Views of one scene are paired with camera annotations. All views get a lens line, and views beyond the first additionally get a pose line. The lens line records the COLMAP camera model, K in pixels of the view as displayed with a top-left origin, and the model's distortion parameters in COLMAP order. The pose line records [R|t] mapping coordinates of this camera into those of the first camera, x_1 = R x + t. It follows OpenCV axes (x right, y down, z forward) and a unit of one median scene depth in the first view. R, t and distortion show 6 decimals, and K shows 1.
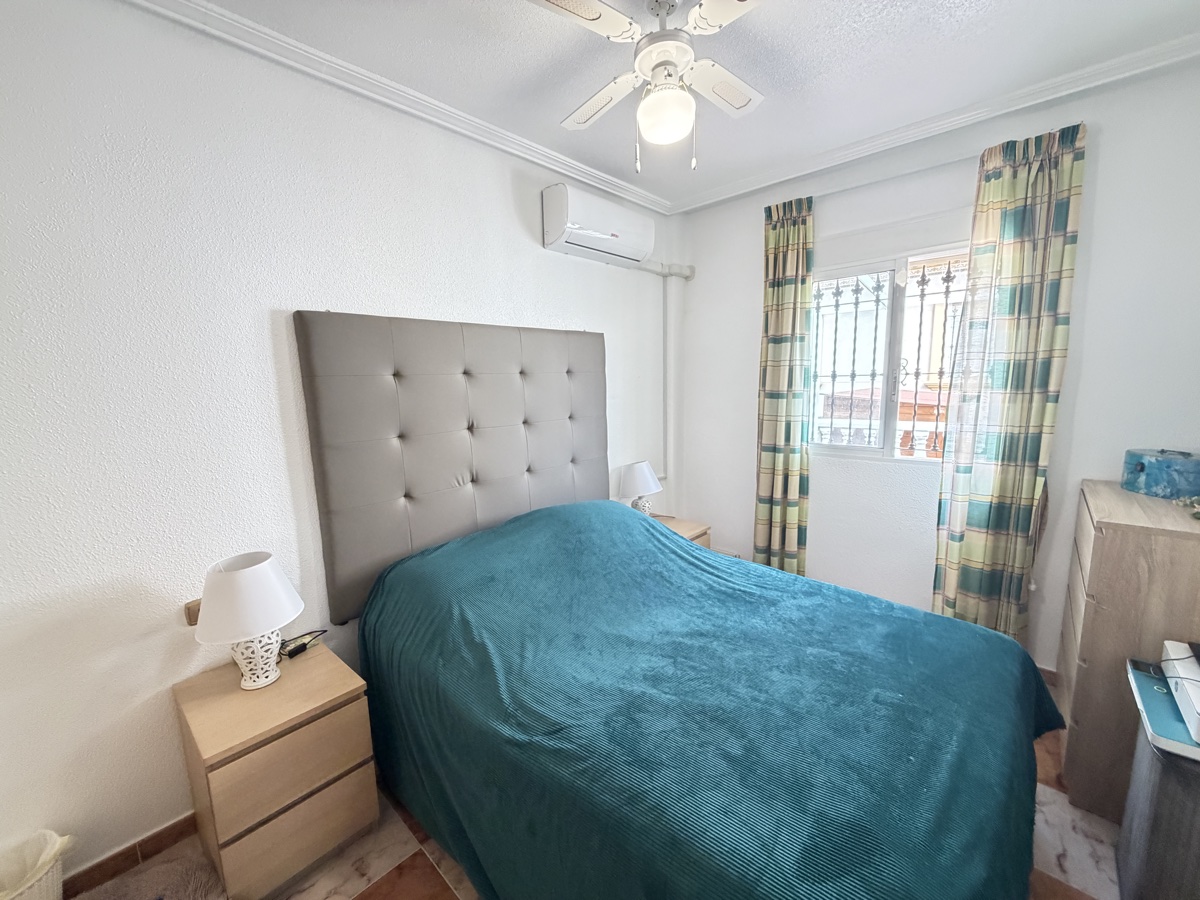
lens RADIAL K [[476.3, 0, 600.0], [0, 476.3, 450.0], [0, 0, 1]] dist [-0.000491, -0.000234]
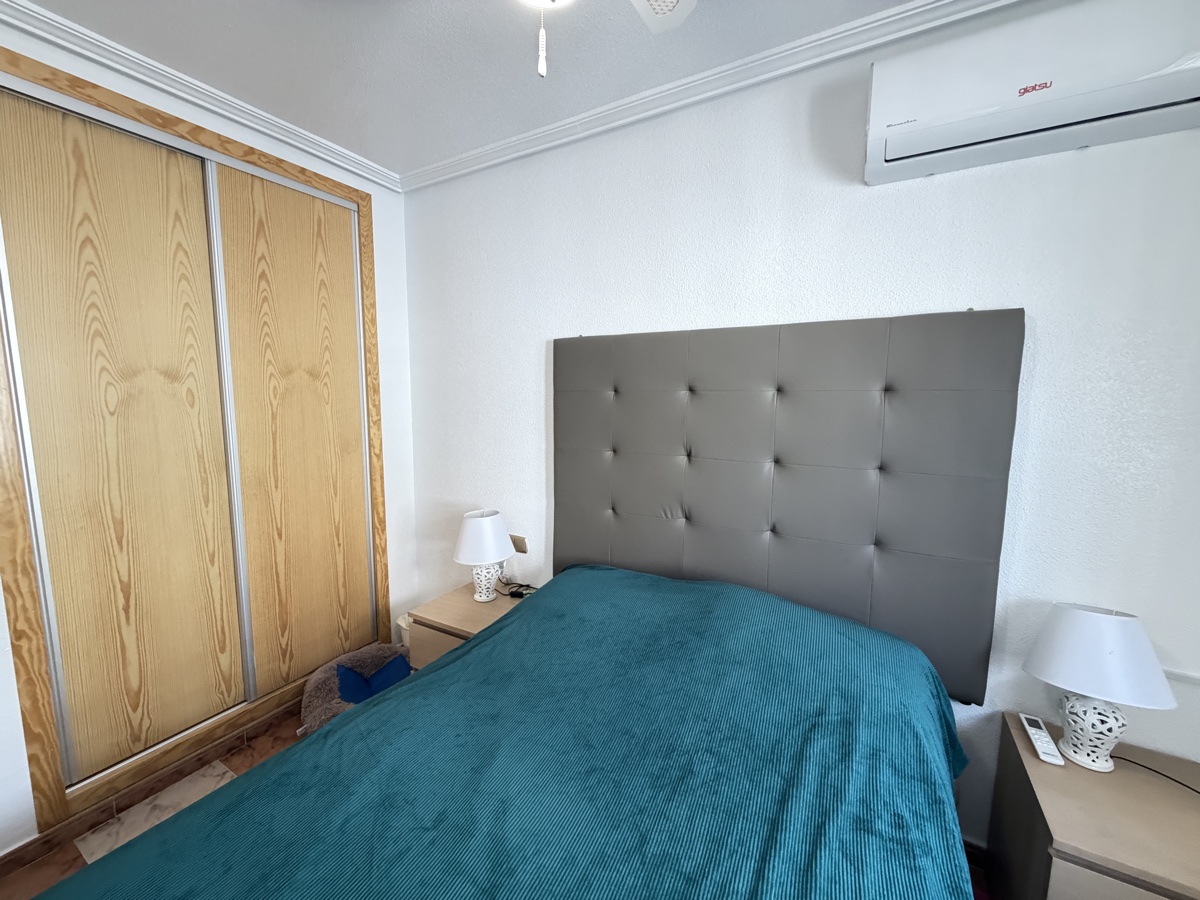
lens RADIAL K [[476.3, 0, 600.0], [0, 476.3, 450.0], [0, 0, 1]] dist [-0.000491, -0.000234]
pose [[0.224710, 0.135017, -0.965026, 0.548075], [-0.155477, 0.982634, 0.101277, -0.126711], [0.961942, 0.127282, 0.241799, 0.707082]]
